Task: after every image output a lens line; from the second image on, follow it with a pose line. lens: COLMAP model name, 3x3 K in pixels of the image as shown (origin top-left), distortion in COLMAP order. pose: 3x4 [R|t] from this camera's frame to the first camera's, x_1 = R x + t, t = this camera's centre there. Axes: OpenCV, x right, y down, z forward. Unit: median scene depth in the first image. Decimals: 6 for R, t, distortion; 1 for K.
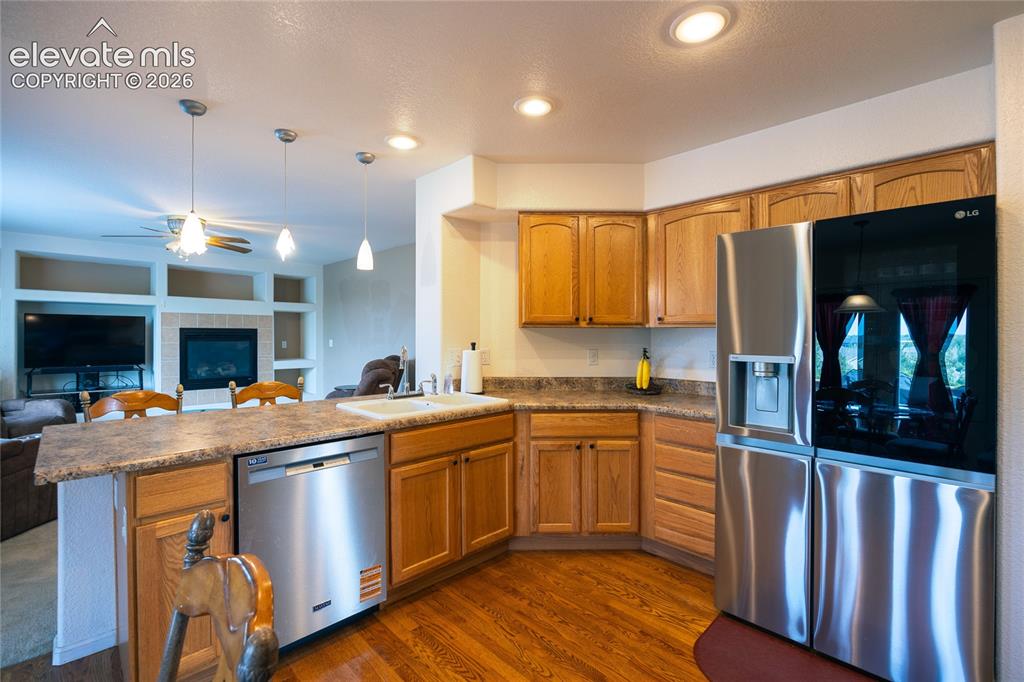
lens RADIAL K [[459.3, 0, 516.2], [0, 459.3, 336.8], [0, 0, 1]] dist [-0.011778, -0.000401]
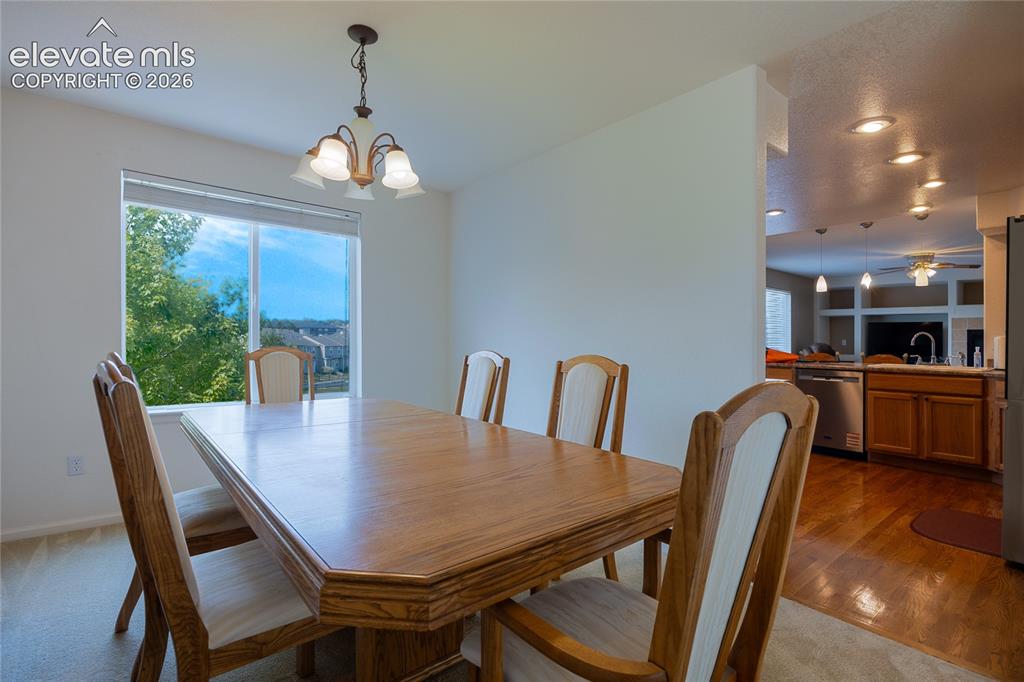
lens RADIAL K [[459.3, 0, 518.1], [0, 459.3, 337.1], [0, 0, 1]] dist [-0.011778, -0.000401]
pose [[-0.097785, -0.006872, -0.995184, 1.339441], [-0.015909, 0.999859, -0.005341, 0.059804], [0.995080, 0.015311, -0.097880, -0.253687]]
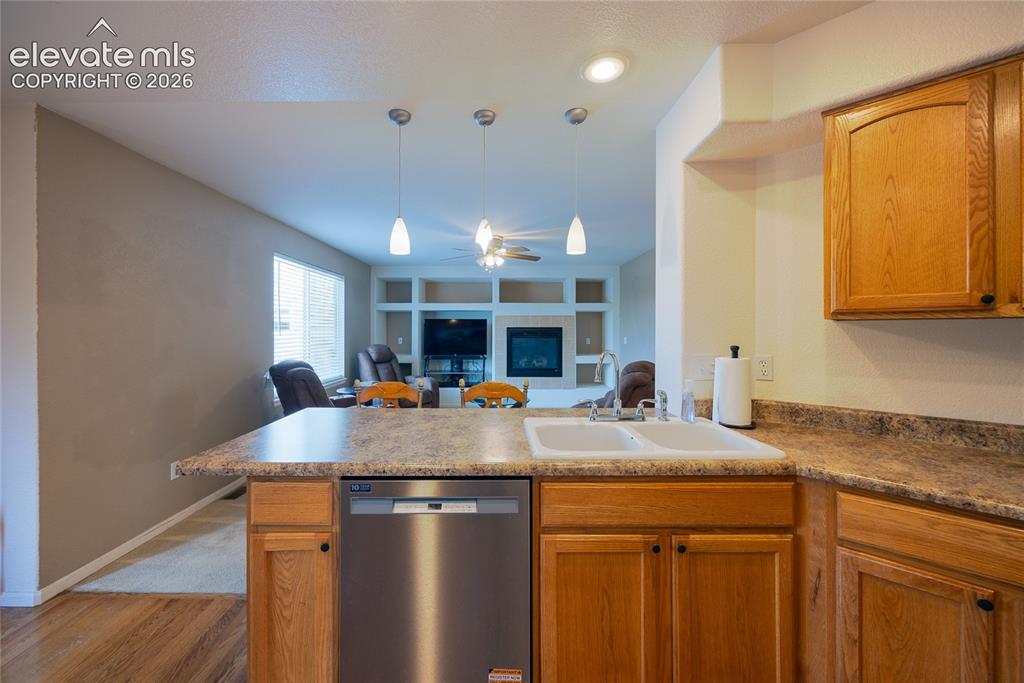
lens RADIAL K [[403.9, 0, 491.5], [0, 403.9, 332.6], [0, 0, 1]] dist [0.000620, -0.000286]
pose [[0.701885, -0.002218, -0.712287, 0.072057], [0.001102, 0.999997, -0.002028, -0.005244], [0.712290, 0.000639, 0.701885, 0.369712]]
